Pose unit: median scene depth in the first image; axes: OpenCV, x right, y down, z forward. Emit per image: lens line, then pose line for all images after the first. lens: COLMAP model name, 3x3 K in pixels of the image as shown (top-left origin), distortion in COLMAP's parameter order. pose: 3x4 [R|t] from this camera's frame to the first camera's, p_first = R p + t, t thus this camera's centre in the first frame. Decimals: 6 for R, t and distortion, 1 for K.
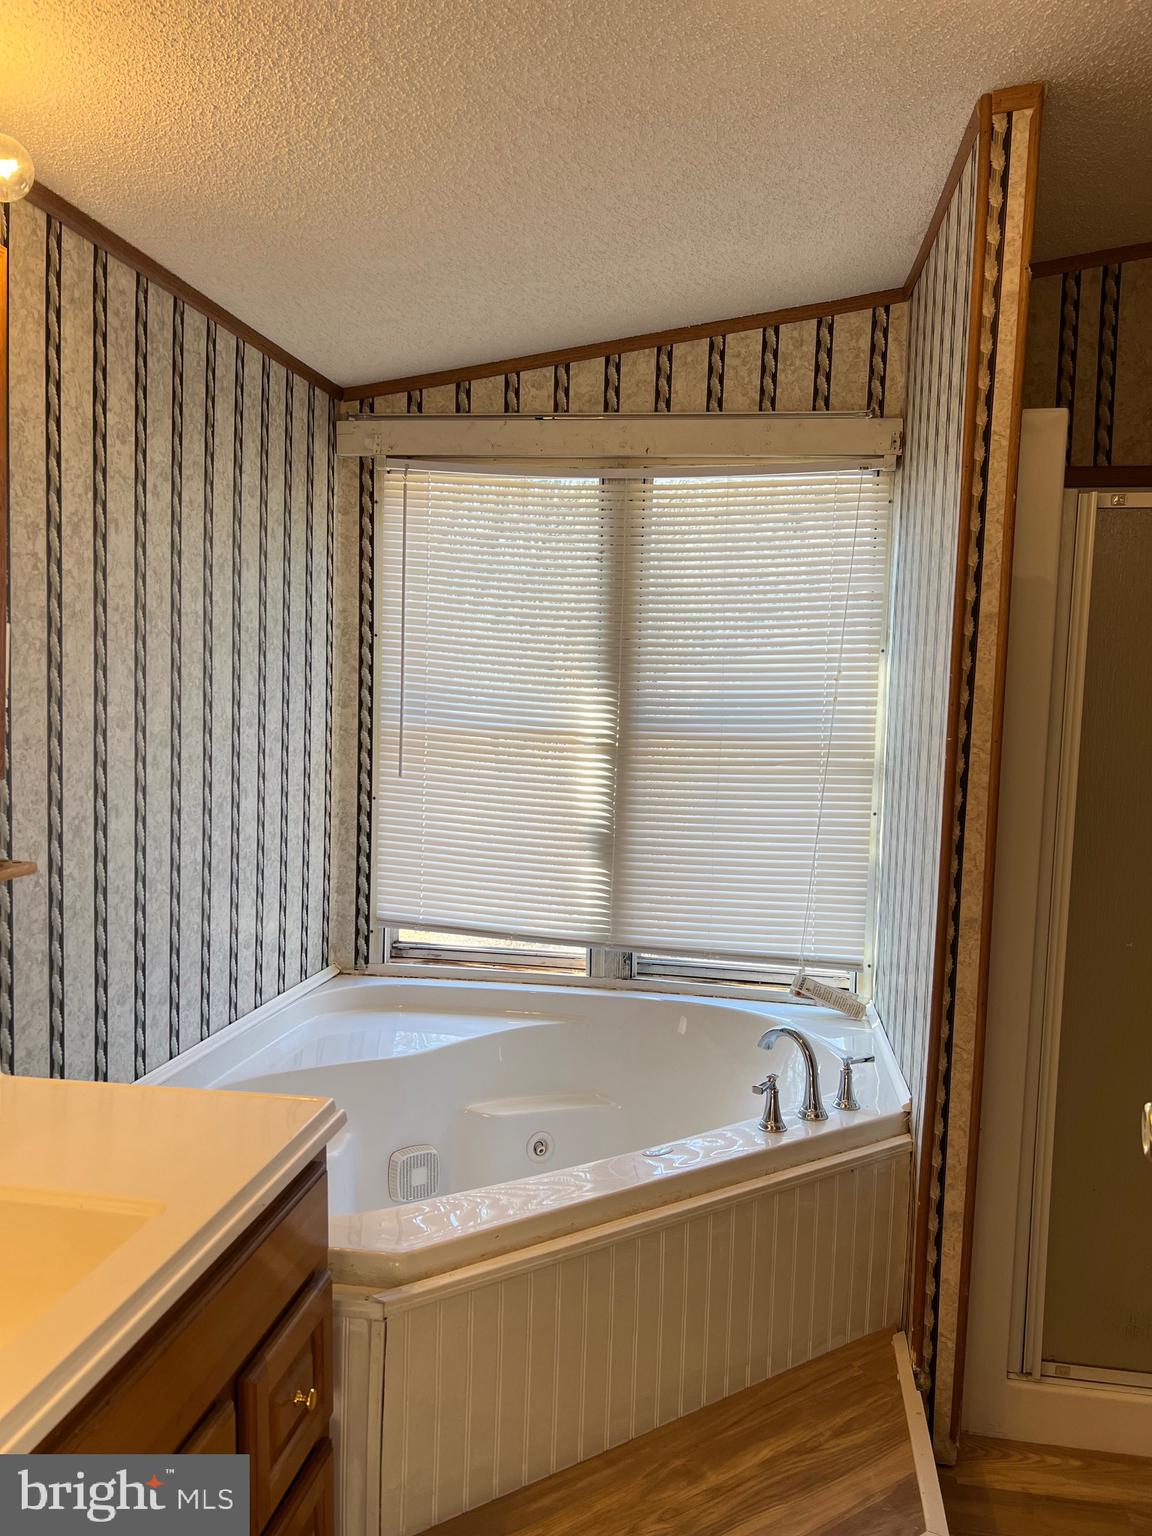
lens RADIAL K [[1147.2, 0, 580.0], [0, 1147.2, 772.7], [0, 0, 1]] dist [0.025382, -0.031981]
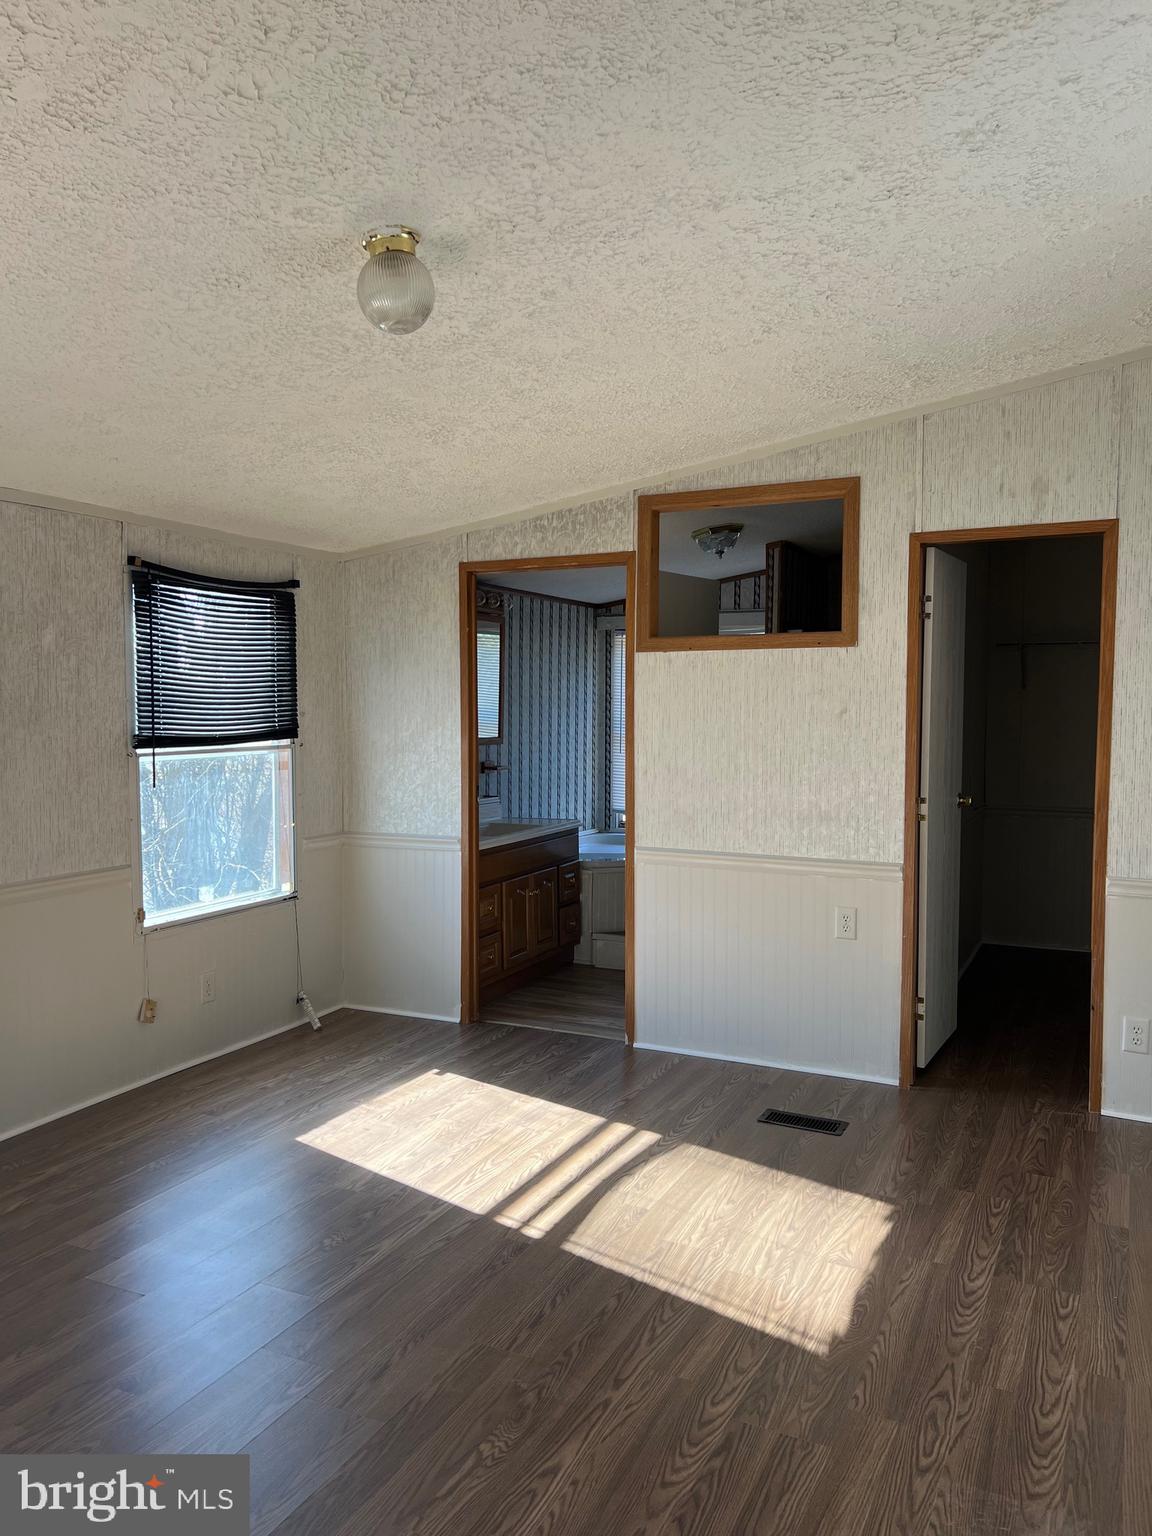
lens RADIAL K [[1147.2, 0, 571.9], [0, 1147.2, 769.8], [0, 0, 1]] dist [0.025382, -0.031981]
pose [[0.958658, -0.007154, -0.284469, 0.600414], [0.000231, 0.999703, -0.024363, 0.132197], [0.284559, 0.023290, 0.958376, -1.908816]]
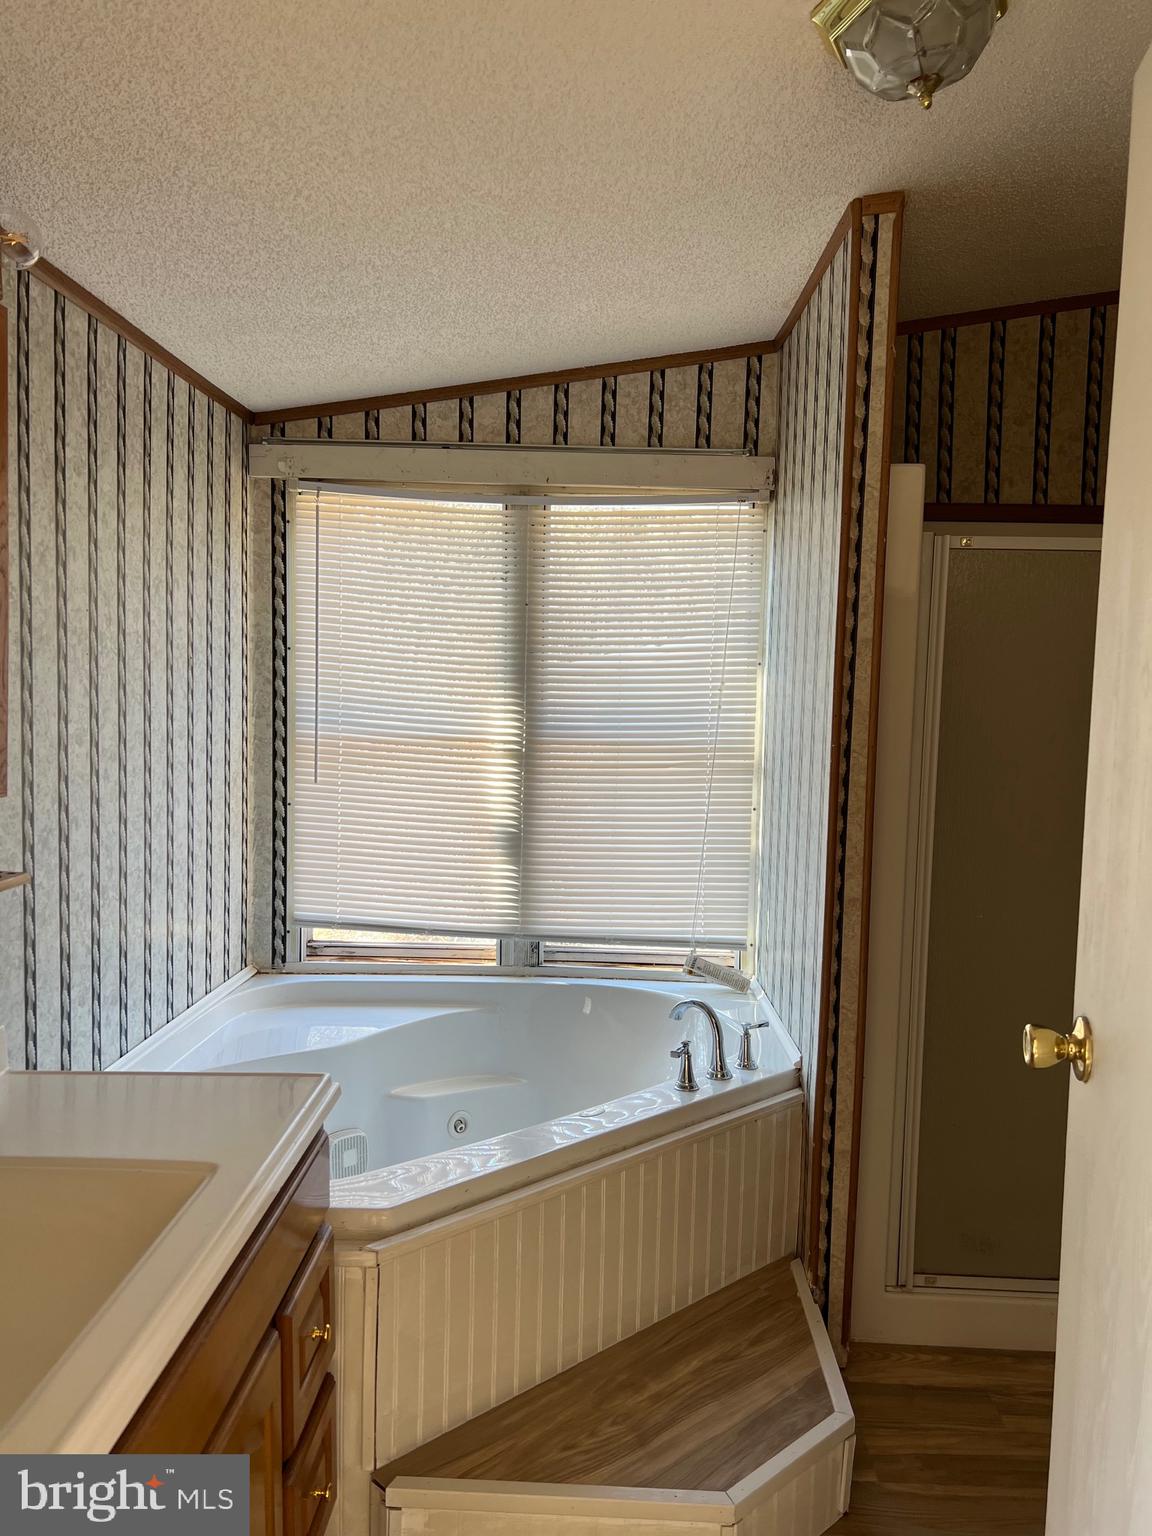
lens RADIAL K [[1147.2, 0, 587.2], [0, 1147.2, 770.6], [0, 0, 1]] dist [0.025382, -0.031981]
pose [[0.989619, -0.015813, 0.142844, -0.078181], [0.015664, 0.999875, 0.002169, -0.008326], [-0.142861, 0.000091, 0.989743, -0.100520]]
